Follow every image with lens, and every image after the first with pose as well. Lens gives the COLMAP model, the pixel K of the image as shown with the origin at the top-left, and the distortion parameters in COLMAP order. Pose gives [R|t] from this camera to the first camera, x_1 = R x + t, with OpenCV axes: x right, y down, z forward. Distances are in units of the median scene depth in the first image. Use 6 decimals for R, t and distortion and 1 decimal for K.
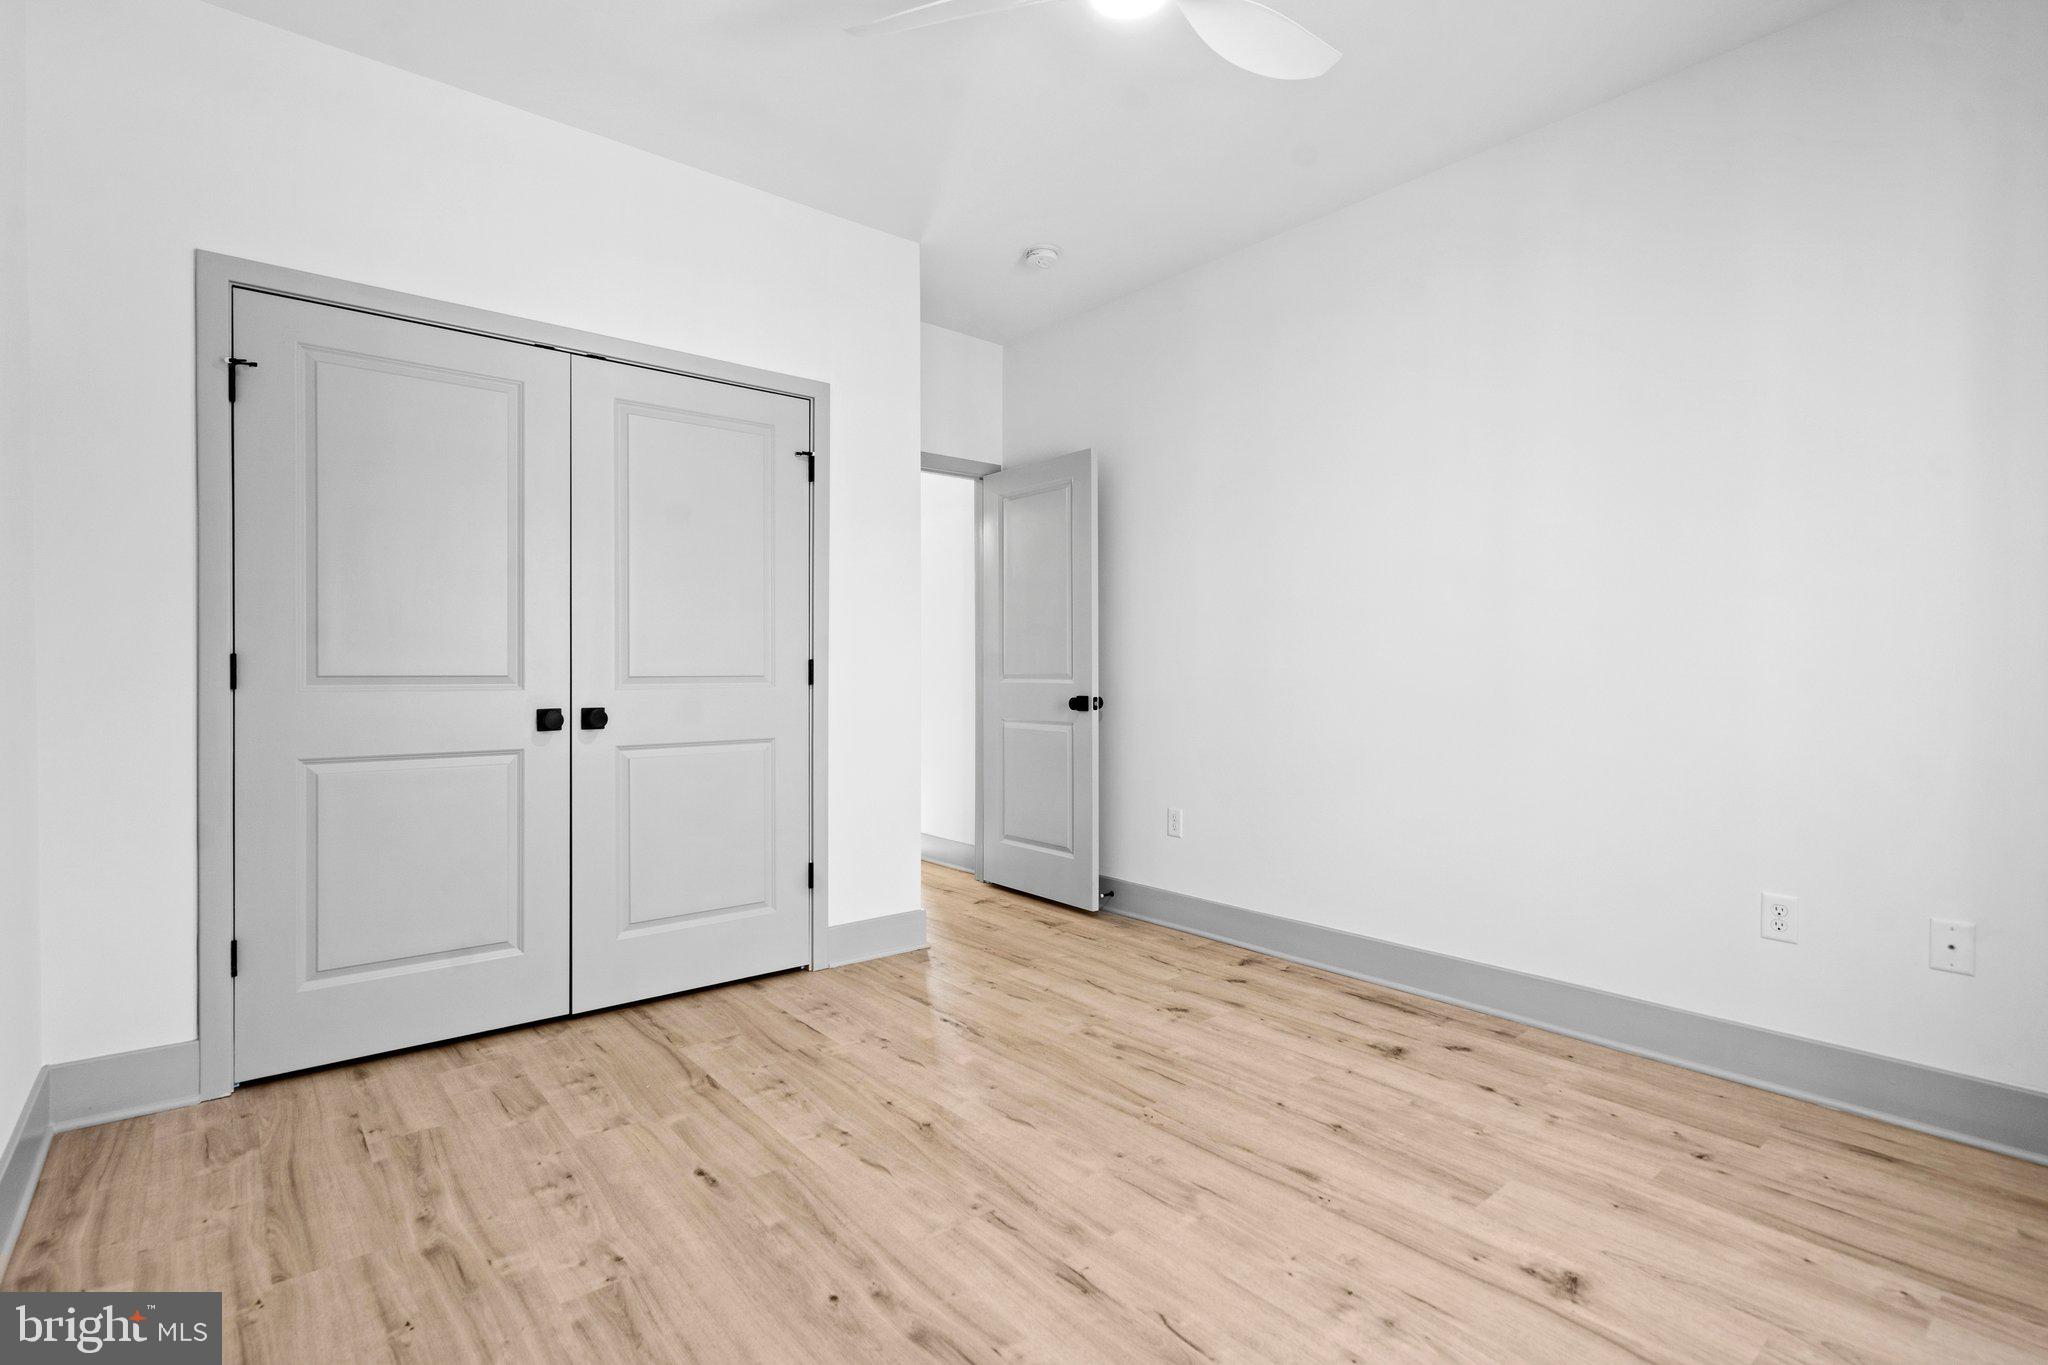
lens RADIAL K [[949.5, 0, 1012.6], [0, 949.5, 683.8], [0, 0, 1]] dist [-0.000560, 0.000609]
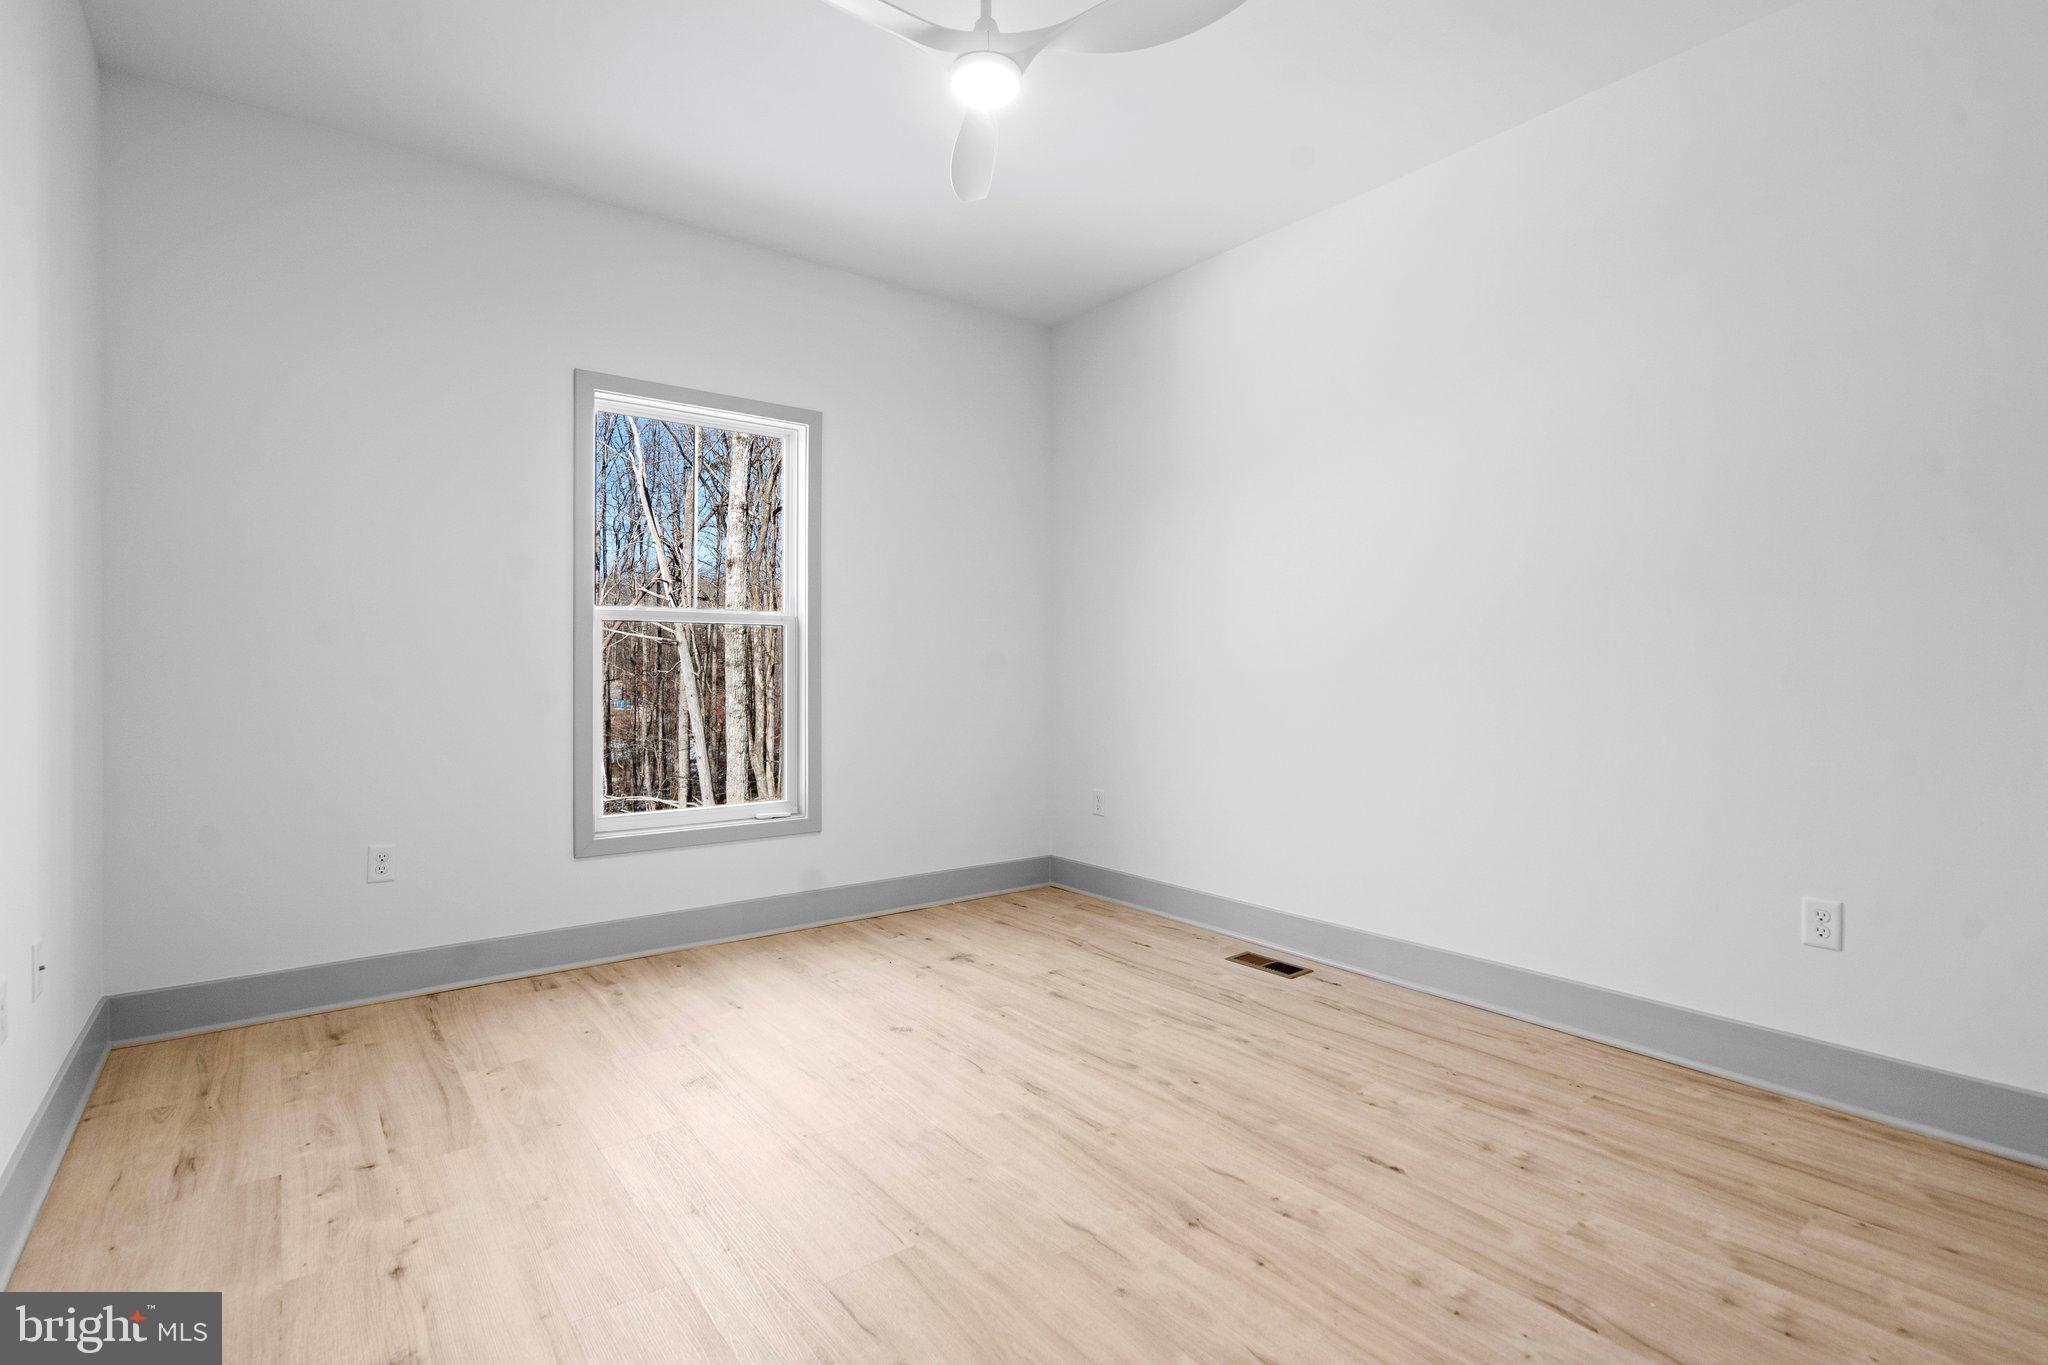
lens RADIAL K [[949.5, 0, 1012.6], [0, 949.5, 683.8], [0, 0, 1]] dist [-0.000560, 0.000609]
pose [[-0.999313, -0.003665, 0.036880, 0.038793], [-0.002507, 0.999504, 0.031377, -0.025367], [-0.036977, 0.031263, -0.998827, 2.005187]]
